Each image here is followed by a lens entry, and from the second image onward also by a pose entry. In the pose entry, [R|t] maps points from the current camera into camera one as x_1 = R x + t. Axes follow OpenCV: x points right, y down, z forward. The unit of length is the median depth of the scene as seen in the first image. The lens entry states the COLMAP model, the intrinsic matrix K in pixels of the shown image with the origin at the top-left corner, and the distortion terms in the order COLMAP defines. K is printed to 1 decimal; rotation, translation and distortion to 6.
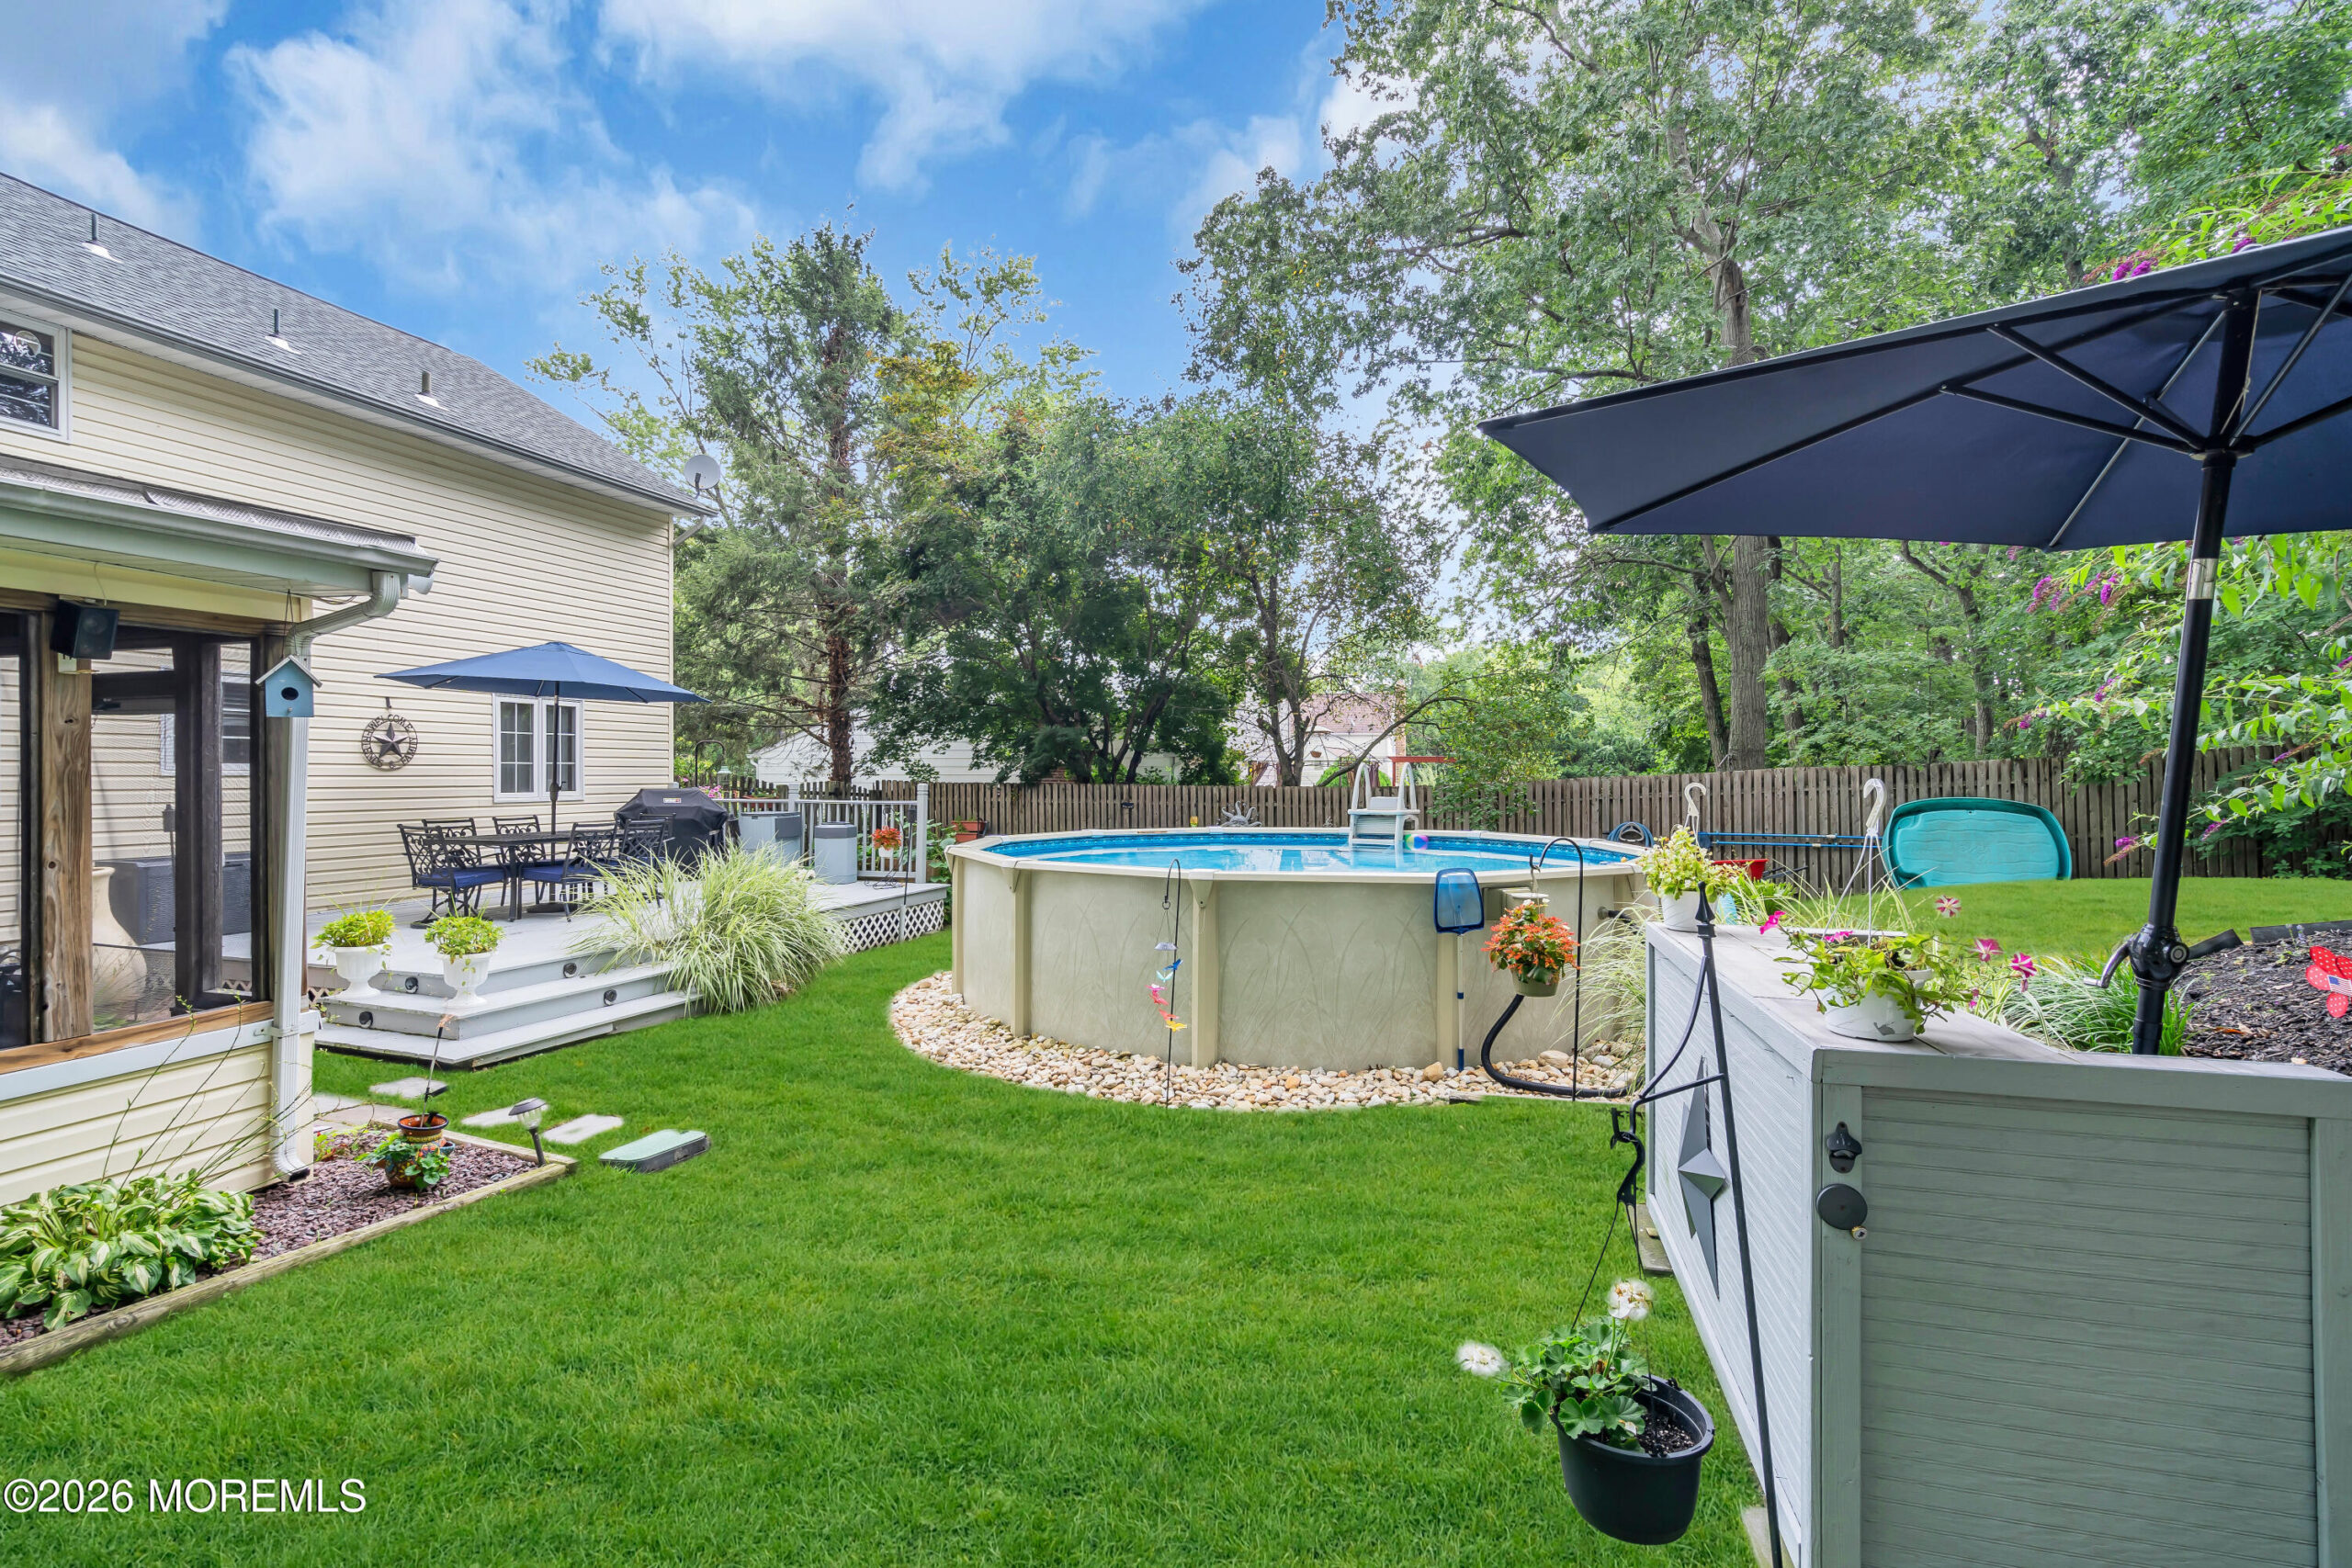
lens RADIAL K [[1063.2, 0, 1165.5], [0, 1063.2, 779.4], [0, 0, 1]] dist [-0.002293, 0.001200]
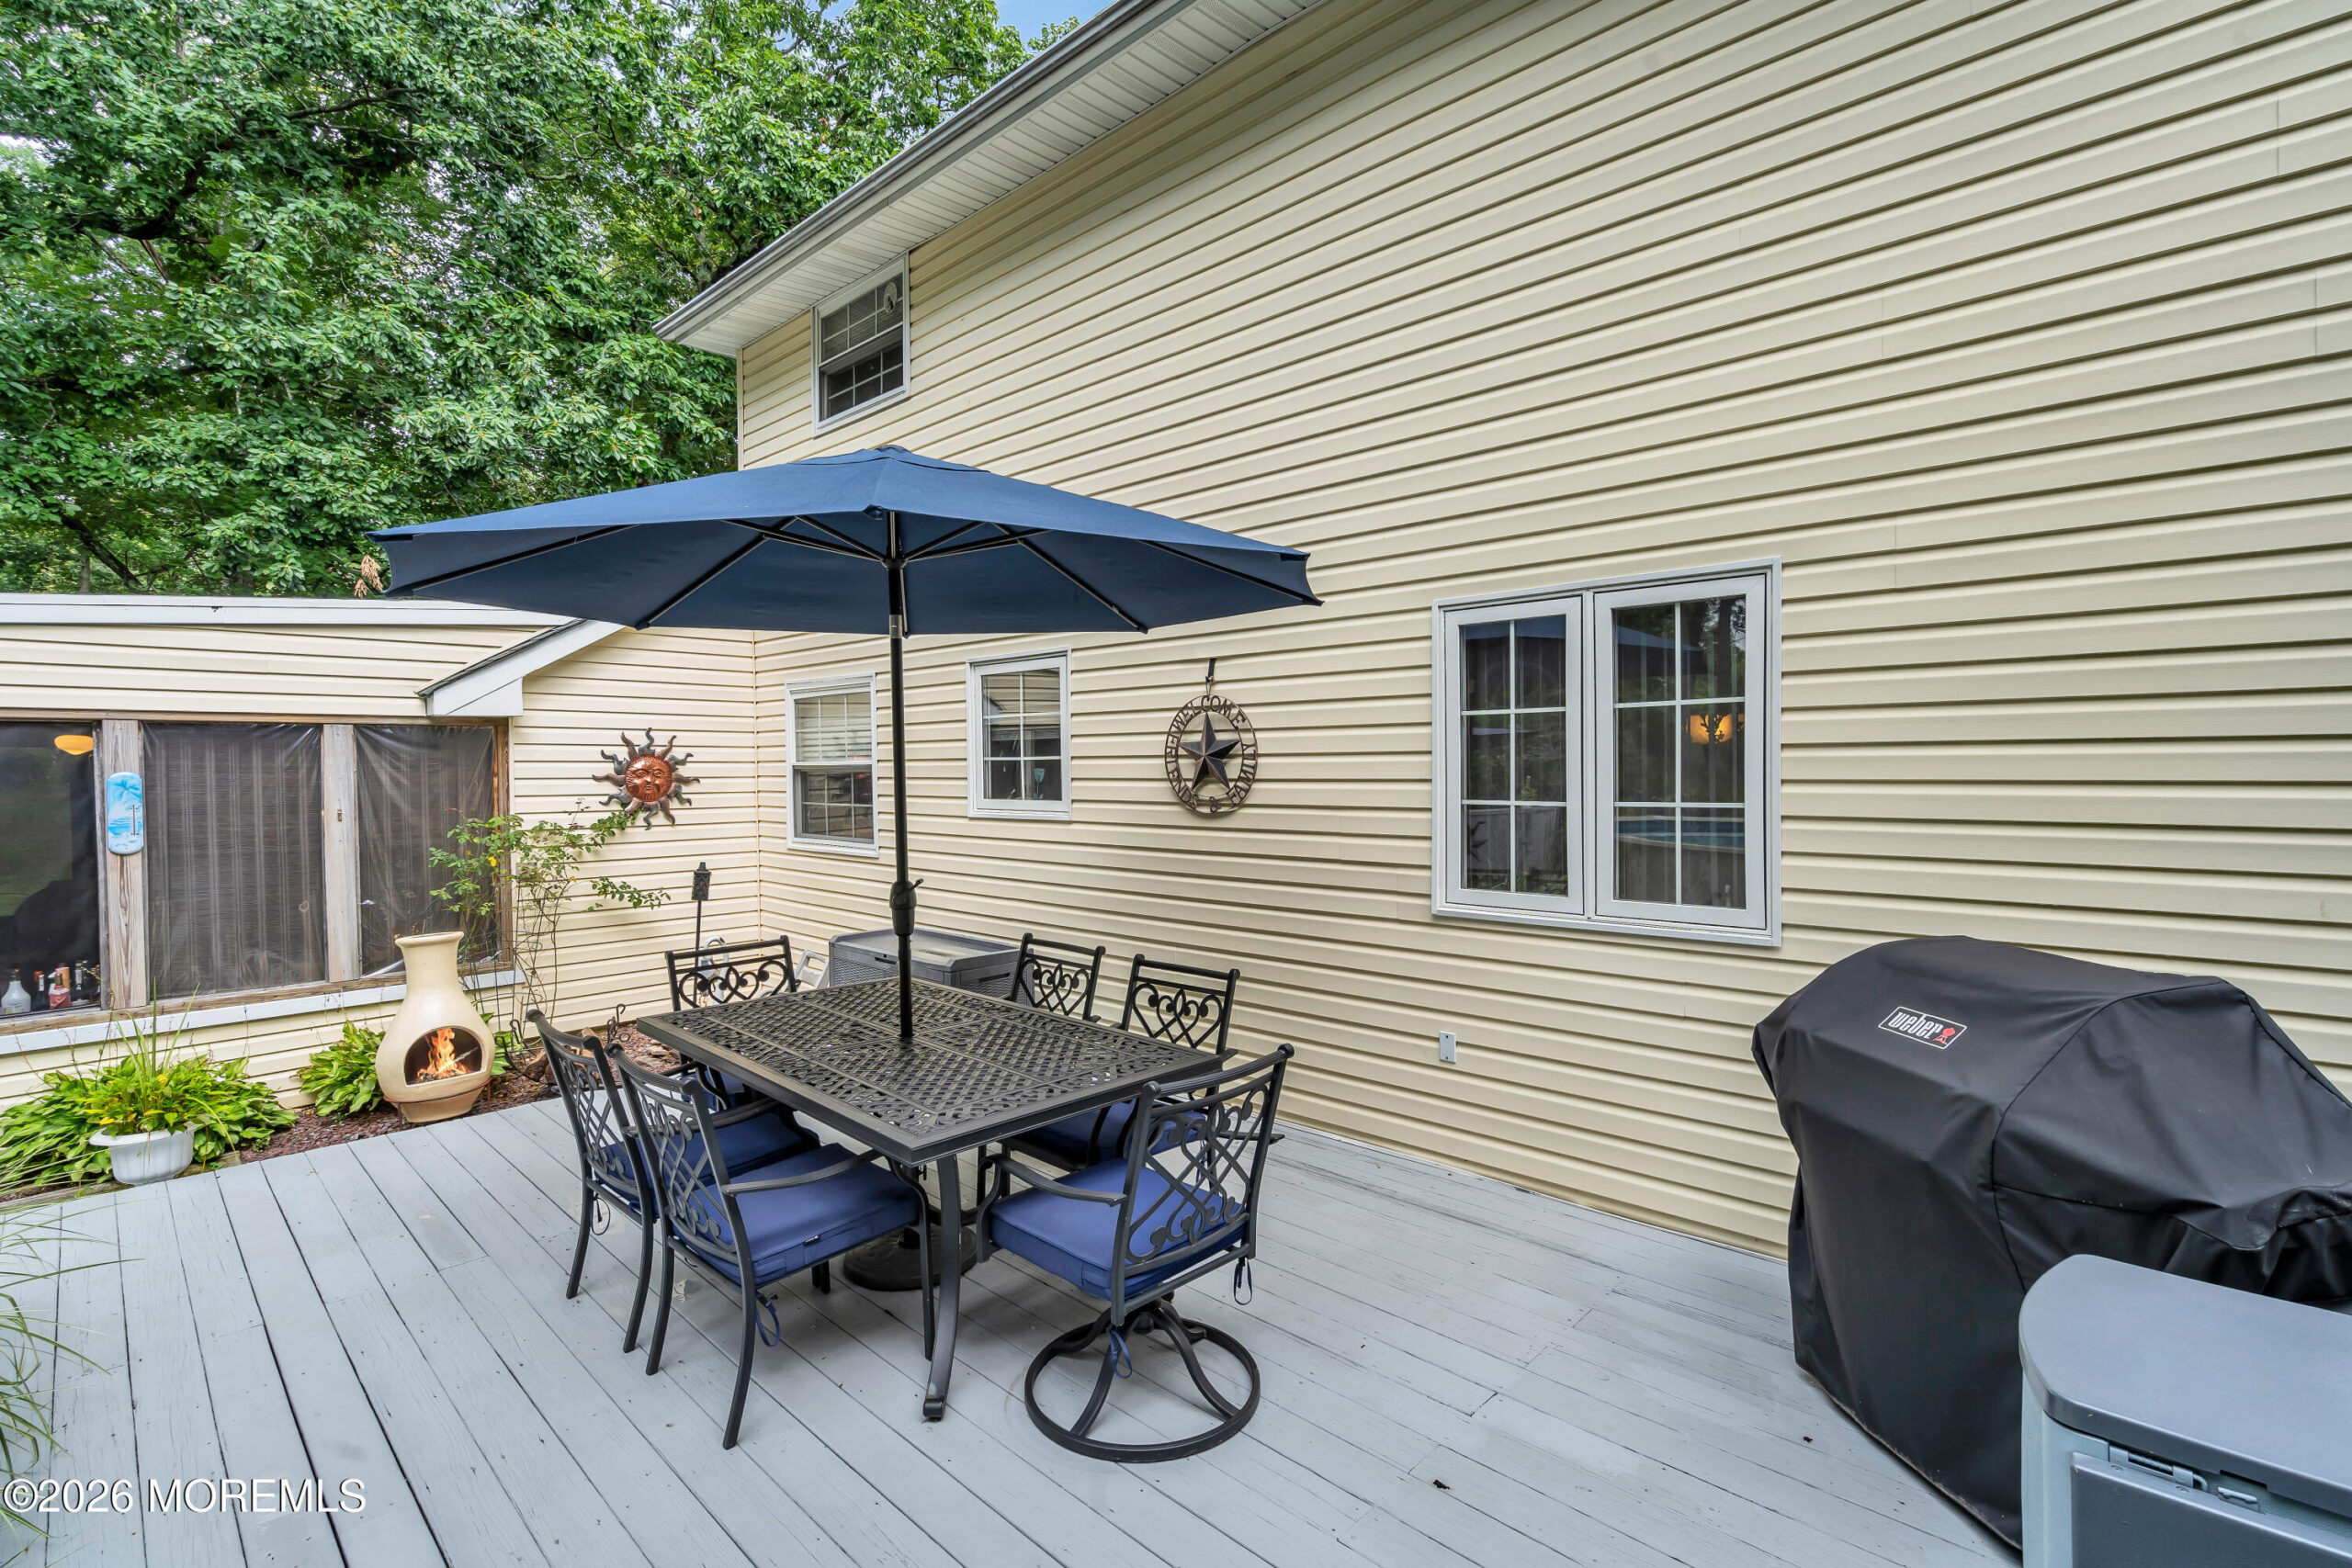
lens RADIAL K [[1063.2, 0, 1165.5], [0, 1063.2, 779.4], [0, 0, 1]] dist [-0.002293, 0.001200]
pose [[-0.412133, 0.014548, -0.911008, -0.295887], [0.006358, 0.999894, 0.013091, -0.030829], [0.911102, -0.000397, -0.412182, 1.163218]]
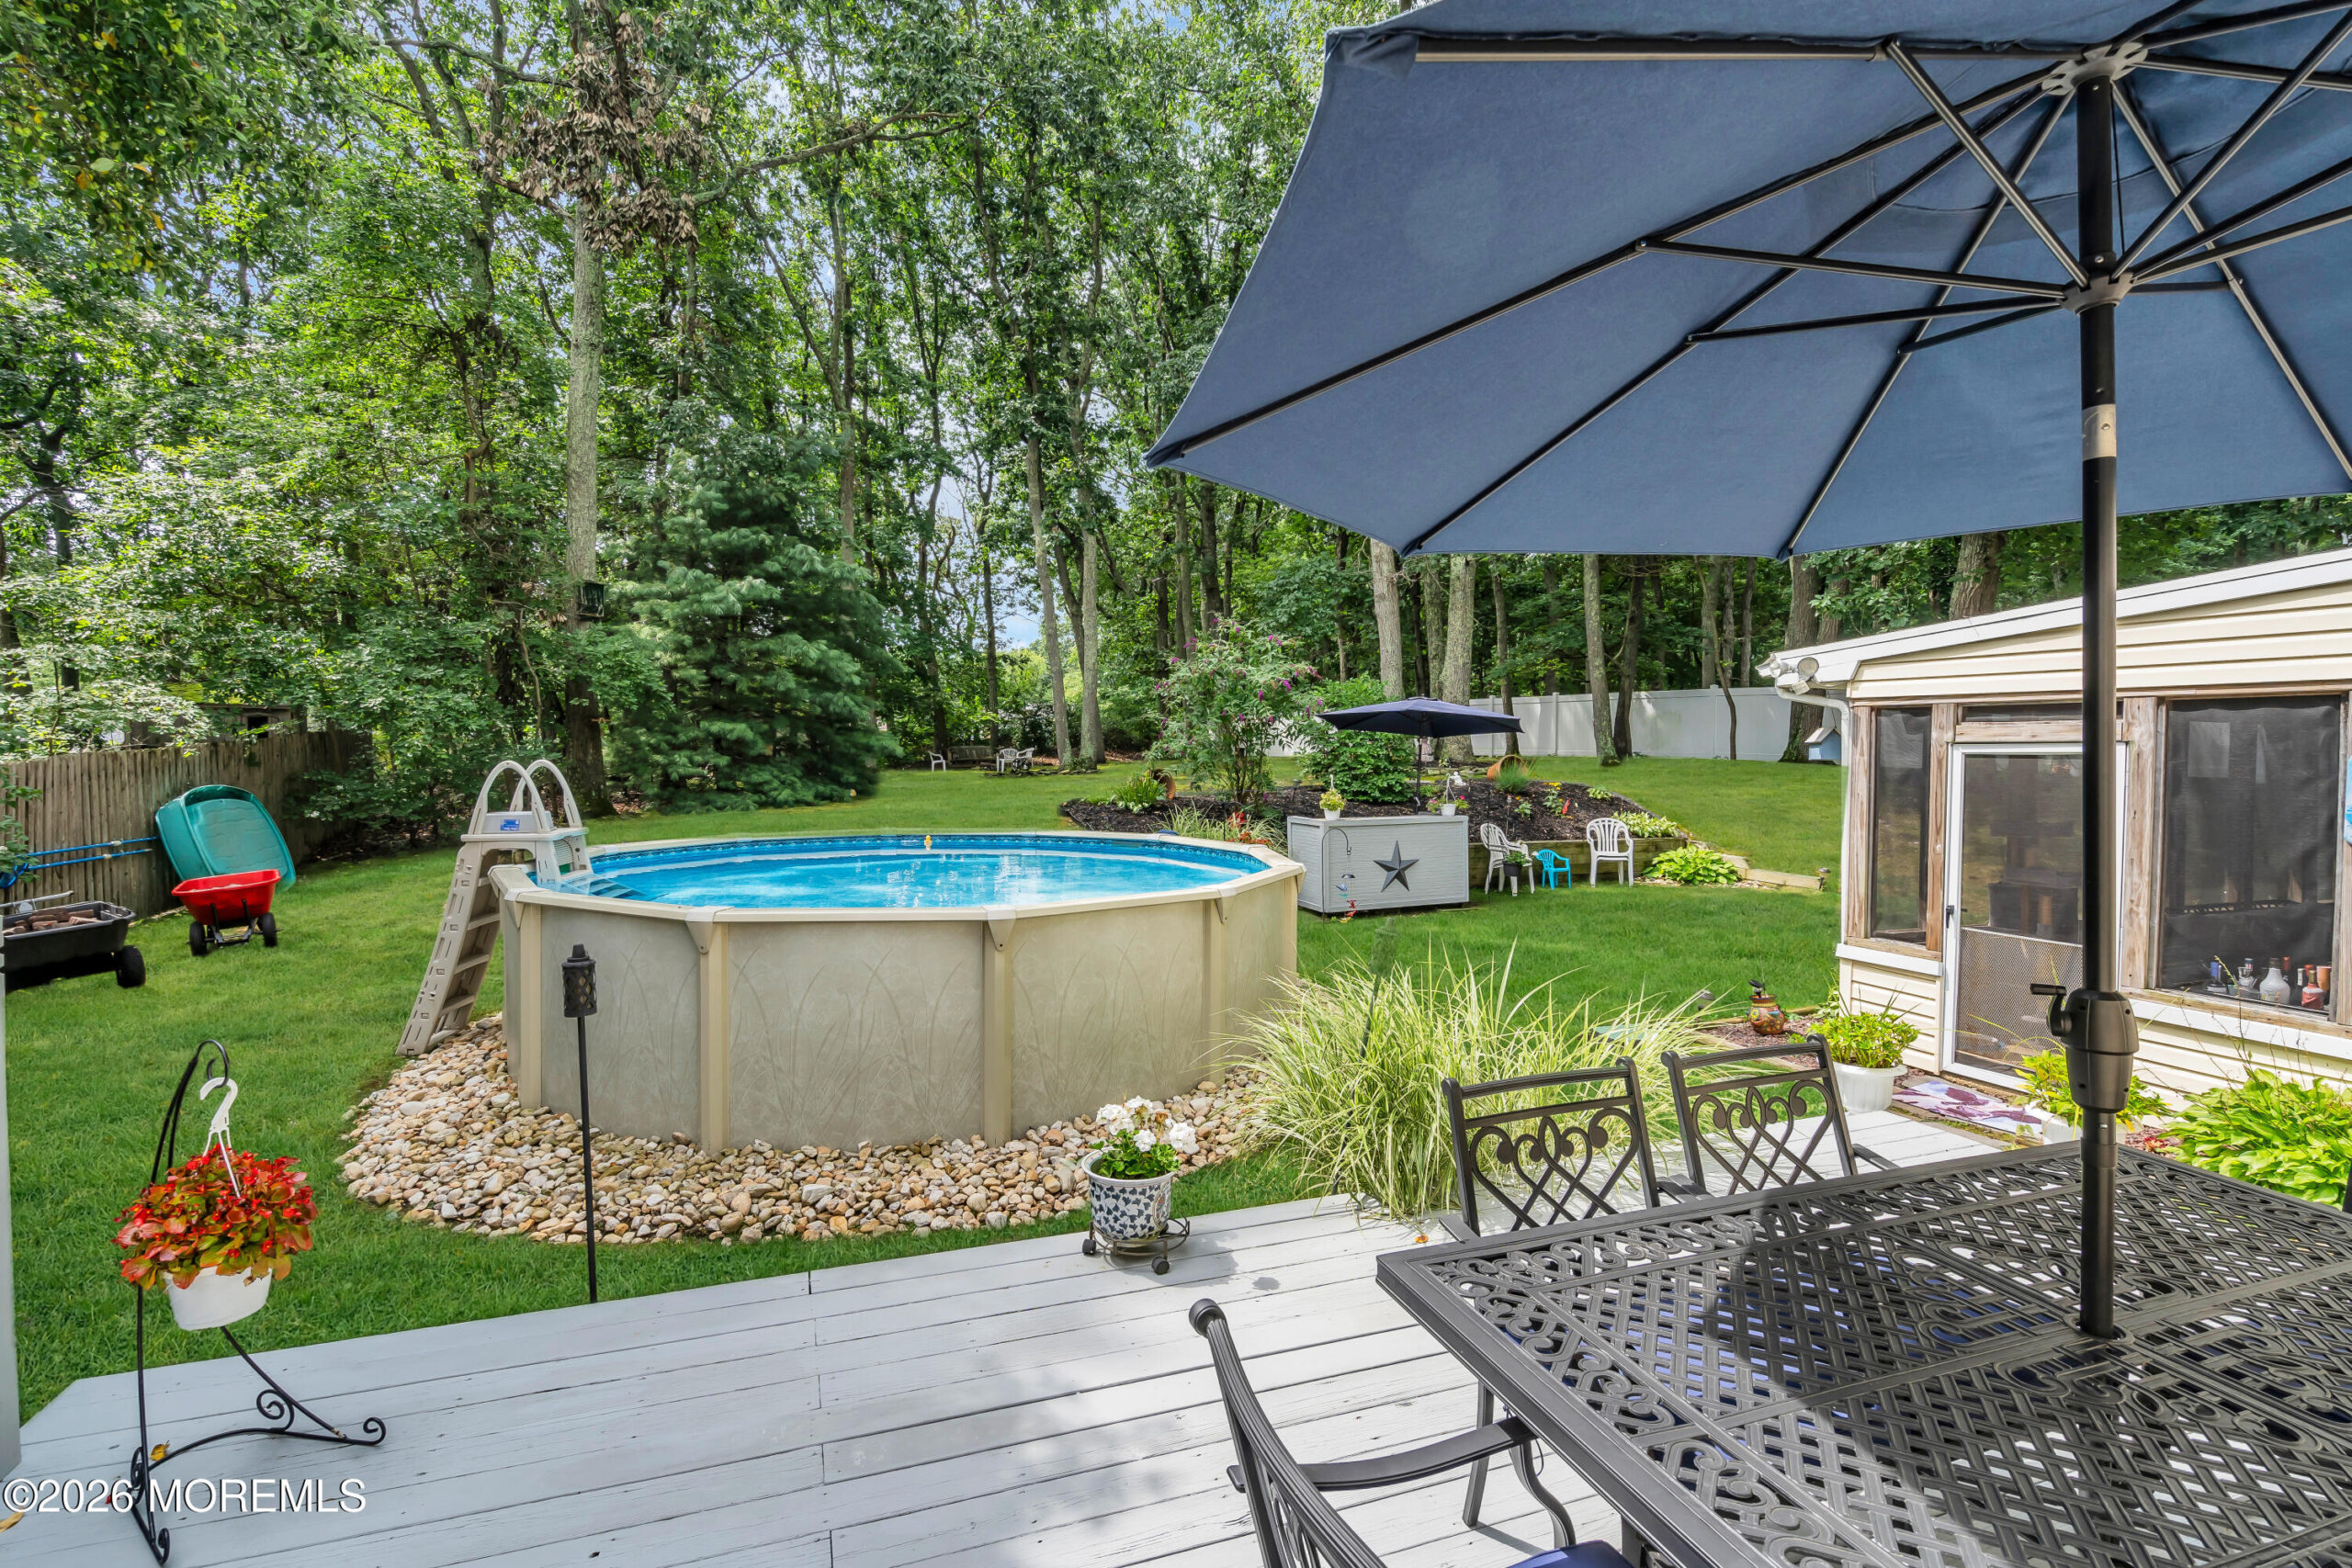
lens RADIAL K [[1063.2, 0, 1165.5], [0, 1063.2, 779.4], [0, 0, 1]] dist [-0.002293, 0.001200]
pose [[-0.621570, -0.031536, 0.782723, -0.584412], [-0.007763, 0.999388, 0.034101, -0.029236], [-0.783320, 0.015120, -0.621435, 1.149949]]
